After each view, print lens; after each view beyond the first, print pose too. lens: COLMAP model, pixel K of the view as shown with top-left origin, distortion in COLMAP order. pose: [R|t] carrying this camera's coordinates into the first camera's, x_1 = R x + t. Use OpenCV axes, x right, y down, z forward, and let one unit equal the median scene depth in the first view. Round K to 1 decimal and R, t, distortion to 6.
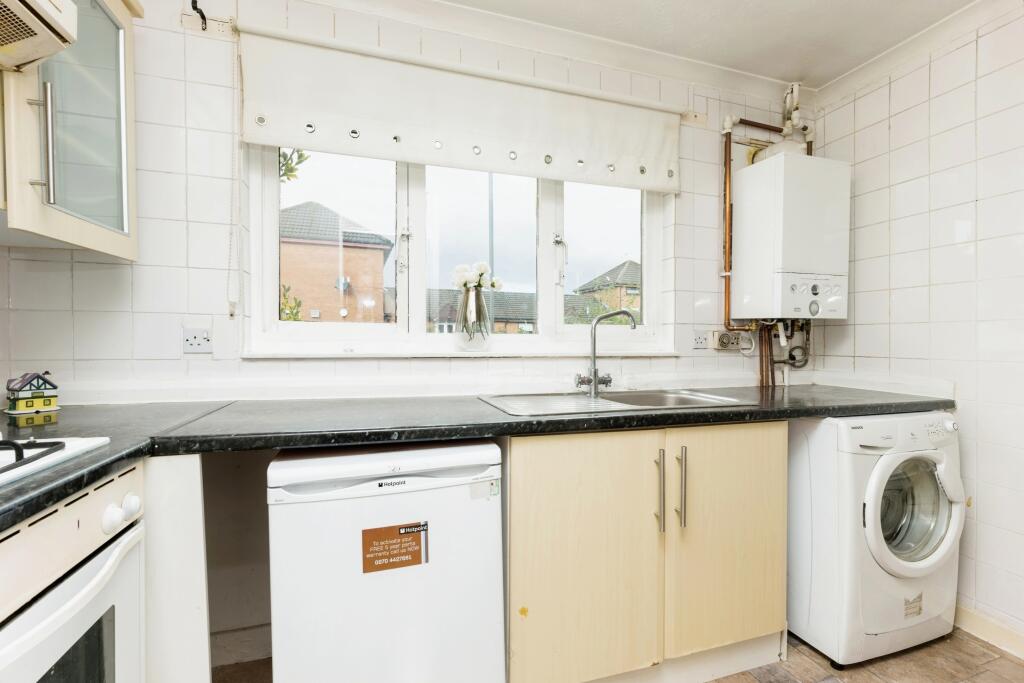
lens RADIAL K [[459.3, 0, 512.0], [0, 459.3, 356.7], [0, 0, 1]] dist [-0.003407, -0.000674]
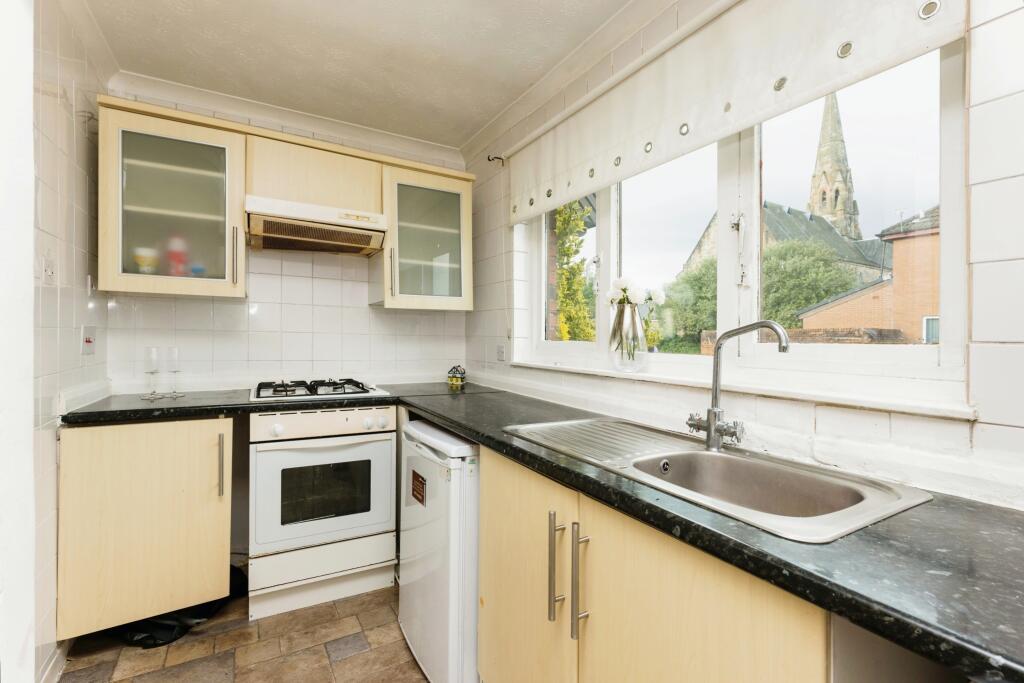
lens RADIAL K [[459.3, 0, 512.0], [0, 459.3, 356.7], [0, 0, 1]] dist [-0.003407, -0.000674]
pose [[0.202216, 0.035378, -0.978702, 1.096534], [-0.052826, 0.998286, 0.025171, -0.074291], [0.977915, 0.046611, 0.203738, 0.803622]]
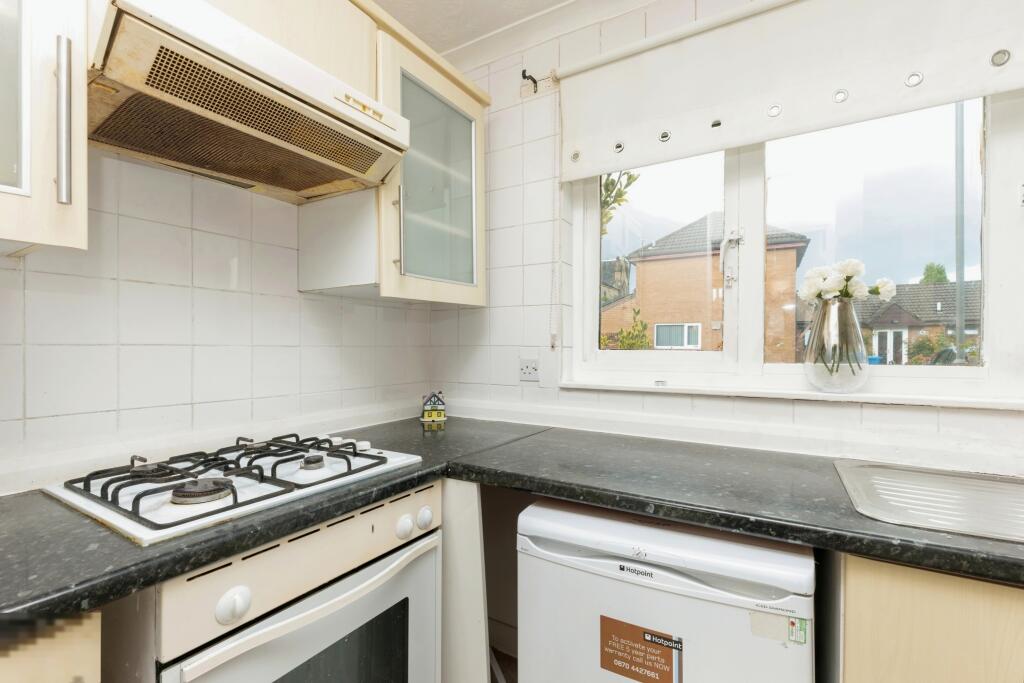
lens RADIAL K [[459.3, 0, 512.0], [0, 459.3, 356.7], [0, 0, 1]] dist [-0.003407, -0.000674]
pose [[0.652490, 0.008490, -0.757750, 0.158746], [-0.022552, 0.999712, -0.008218, -0.064973], [0.757462, 0.022451, 0.652493, 0.265546]]
